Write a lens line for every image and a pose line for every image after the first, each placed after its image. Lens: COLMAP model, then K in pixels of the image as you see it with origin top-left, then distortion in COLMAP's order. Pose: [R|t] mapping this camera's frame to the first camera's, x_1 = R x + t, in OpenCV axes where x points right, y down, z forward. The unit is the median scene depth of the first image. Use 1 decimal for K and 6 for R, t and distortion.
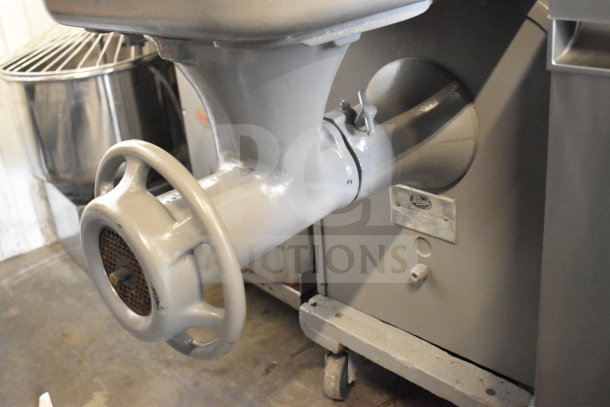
lens RADIAL K [[691.4, 0, 308.4], [0, 691.4, 189.0], [0, 0, 1]] dist [-0.056442, 0.000000]
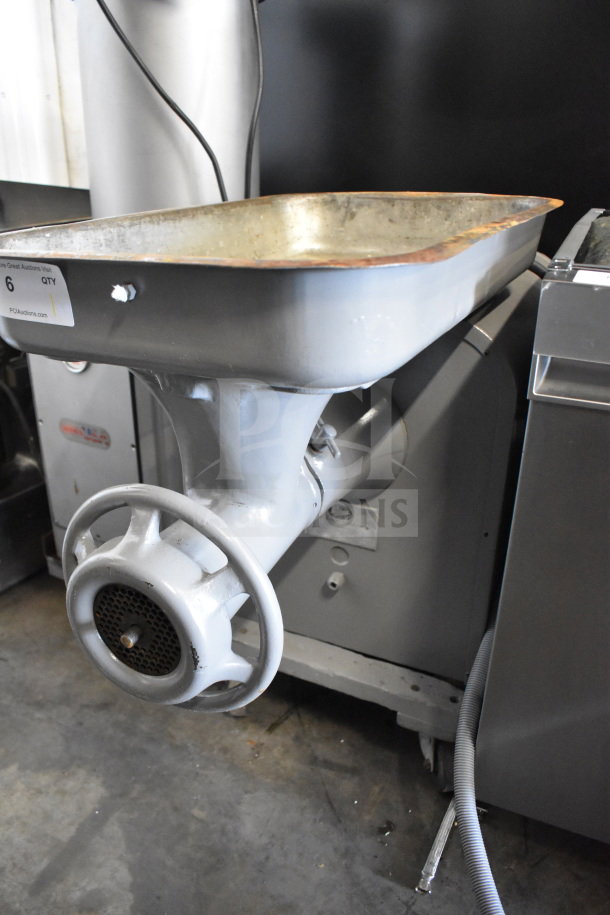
lens RADIAL K [[715.2, 0, 302.8], [0, 715.2, 461.2], [0, 0, 1]] dist [-0.093236, 0.016677]
pose [[0.939790, -0.054319, 0.337408, -0.235689], [0.058271, 0.998300, -0.001589, -0.057168], [-0.336748, 0.021154, 0.941357, 0.030902]]
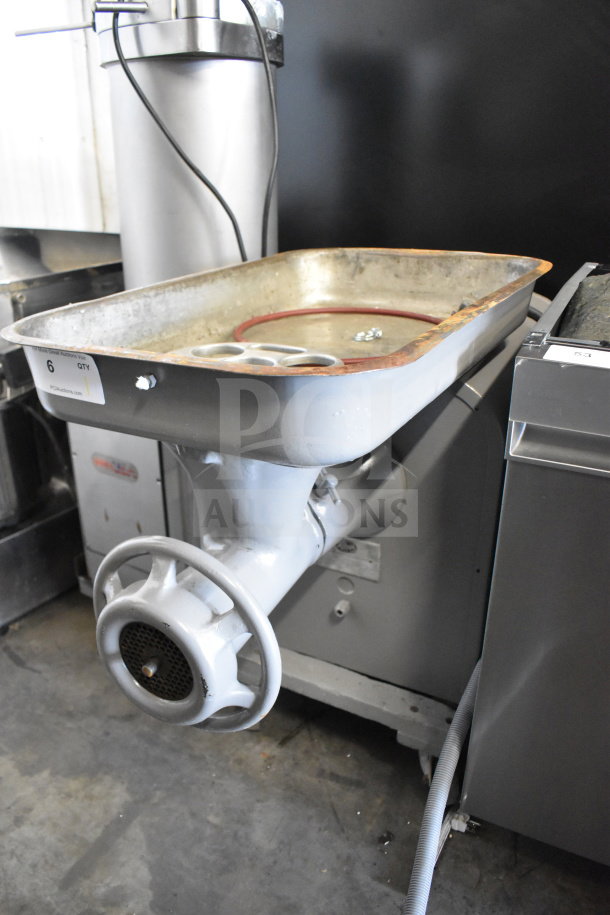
lens RADIAL K [[715.2, 0, 303.5], [0, 715.2, 460.1], [0, 0, 1]] dist [-0.093236, 0.016677]
pose [[0.953023, -0.042134, 0.299954, -0.235485], [0.048354, 0.998741, -0.013339, -0.105908], [-0.299015, 0.027216, 0.953860, -0.069527]]
